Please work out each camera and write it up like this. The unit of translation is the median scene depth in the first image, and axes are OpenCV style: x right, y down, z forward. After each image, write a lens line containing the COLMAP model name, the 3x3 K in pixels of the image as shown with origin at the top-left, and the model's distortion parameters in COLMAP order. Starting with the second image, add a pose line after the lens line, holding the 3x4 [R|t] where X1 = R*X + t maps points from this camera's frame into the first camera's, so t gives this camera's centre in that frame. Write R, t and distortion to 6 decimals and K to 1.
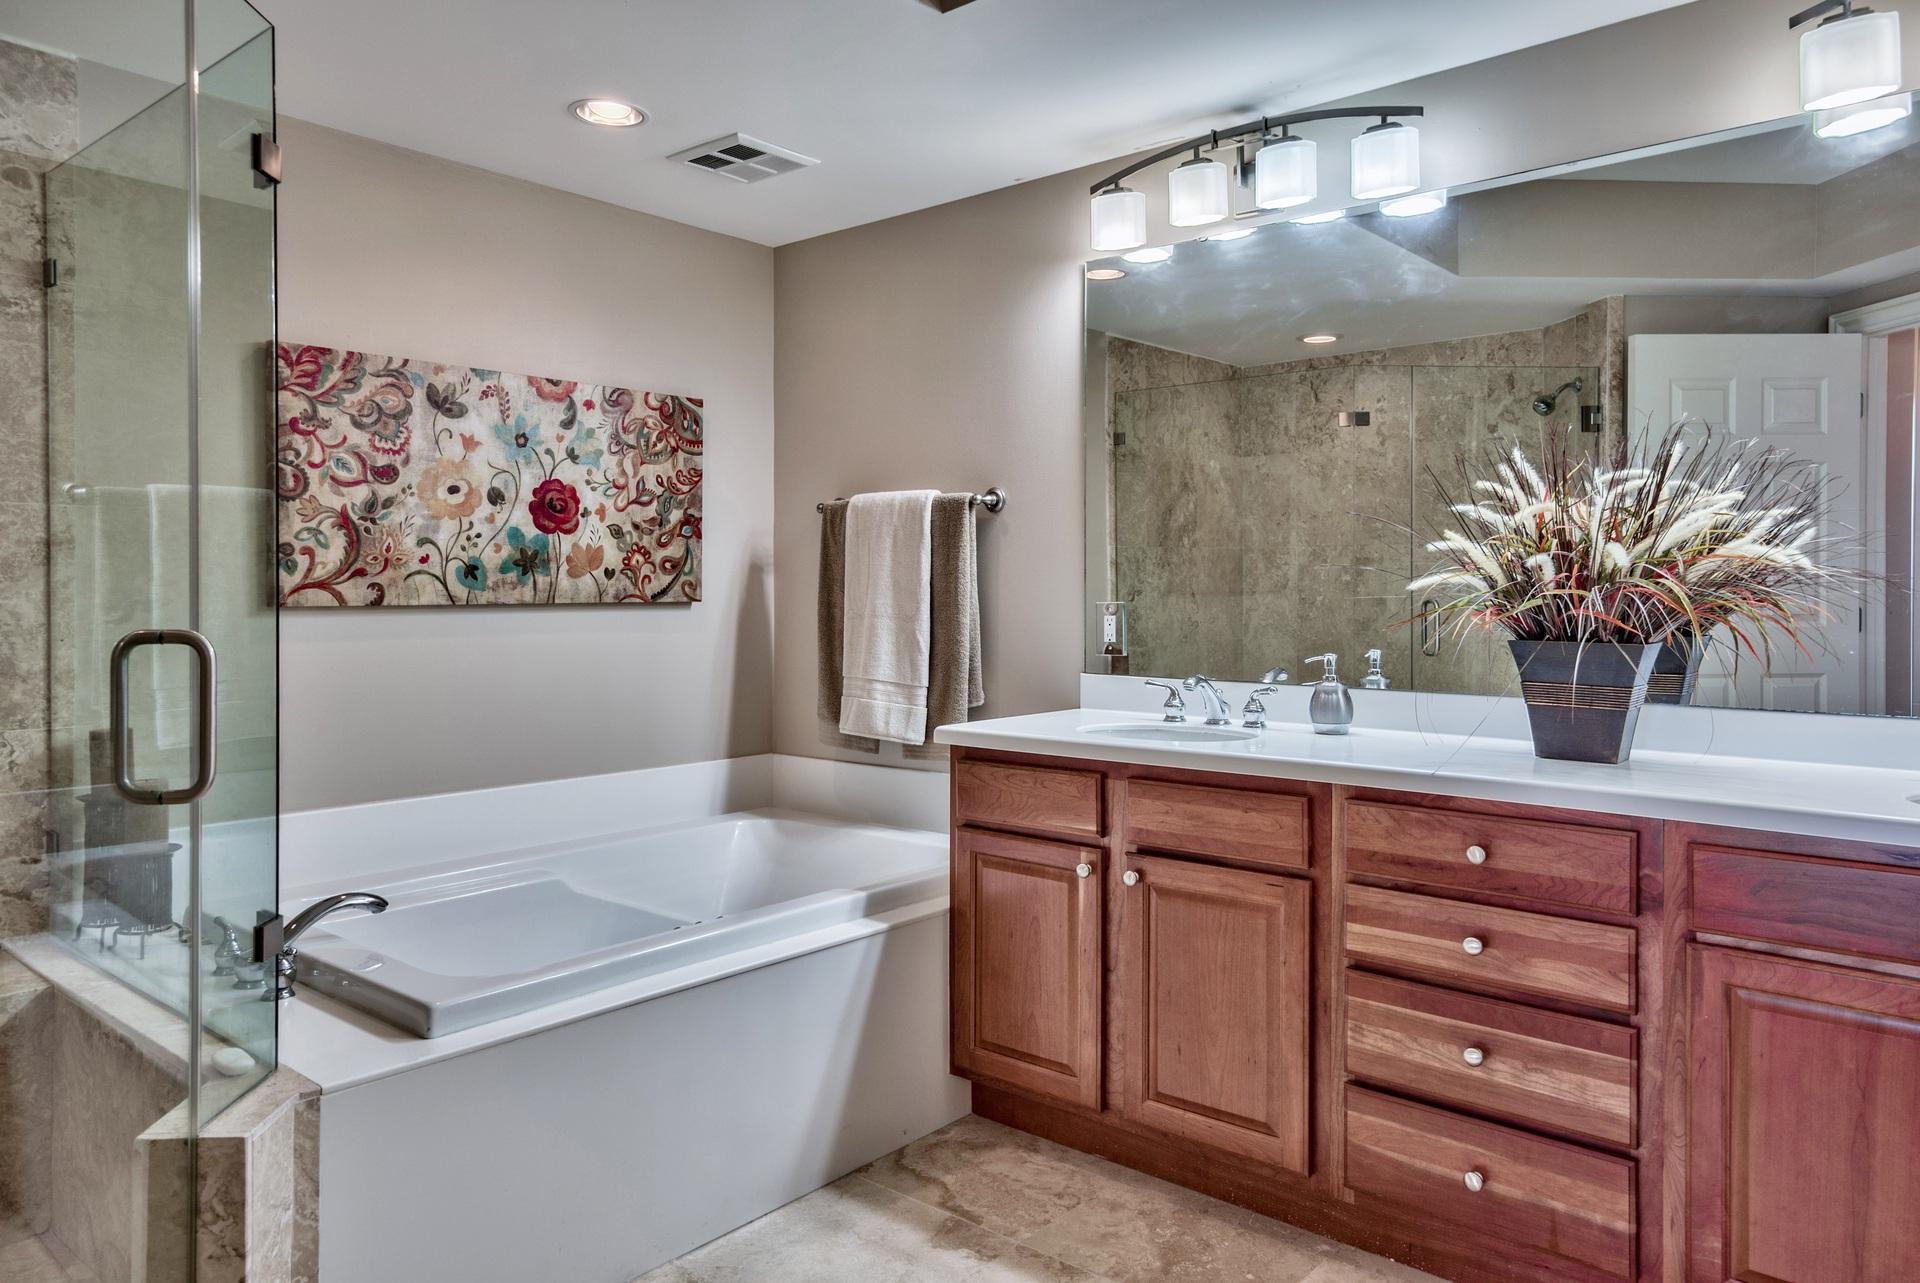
lens RADIAL K [[1282.7, 0, 959.0], [0, 1282.7, 594.6], [0, 0, 1]] dist [0.059376, 0.000466]
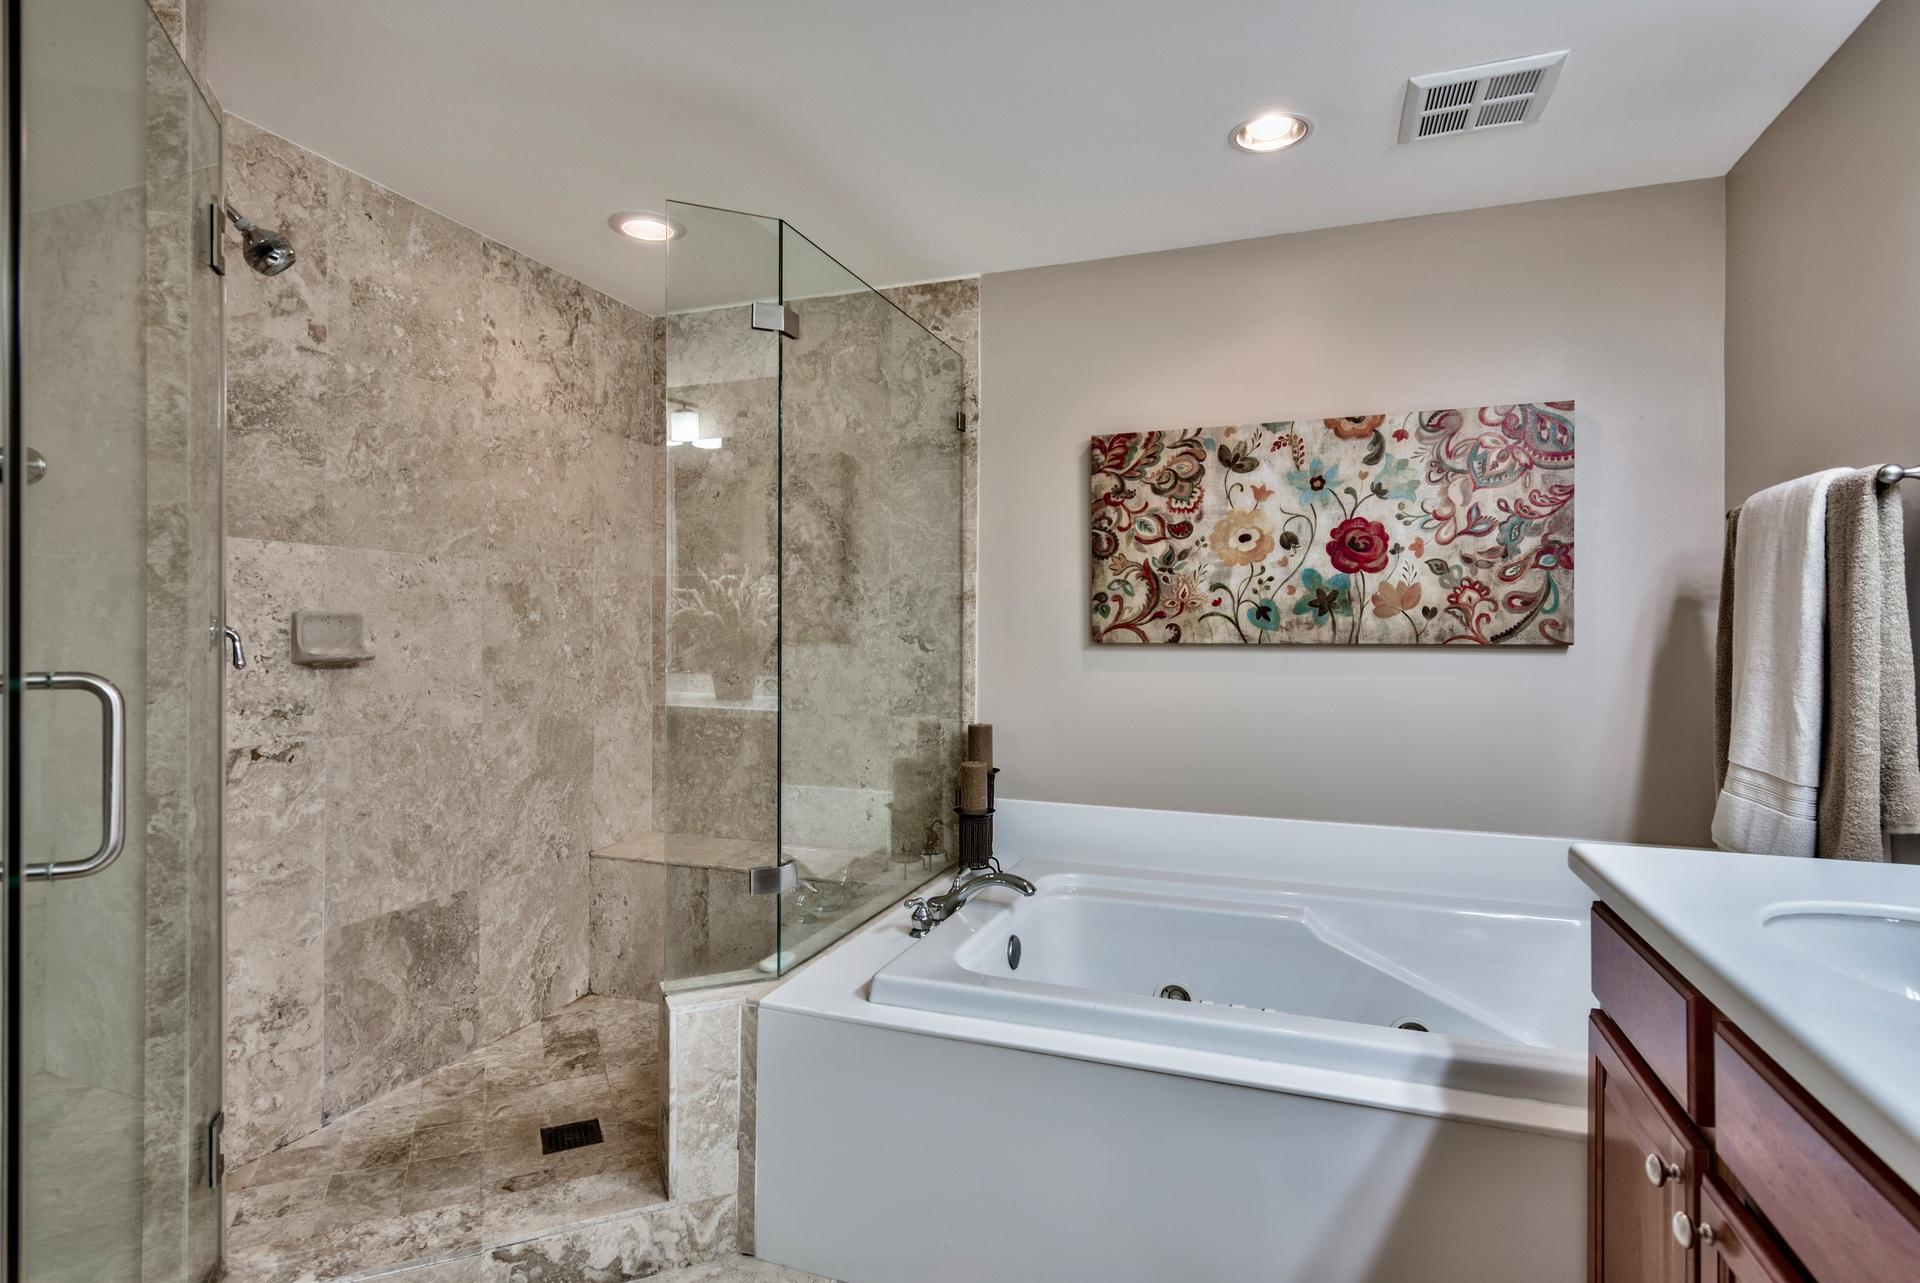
lens RADIAL K [[979.9, 0, 956.9], [0, 979.9, 635.1], [0, 0, 1]] dist [0.000743, -0.000055]
pose [[0.351814, 0.008062, -0.936035, 0.291958], [-0.005162, 0.999964, 0.006672, -0.003298], [0.936056, 0.002484, 0.351843, 0.470503]]
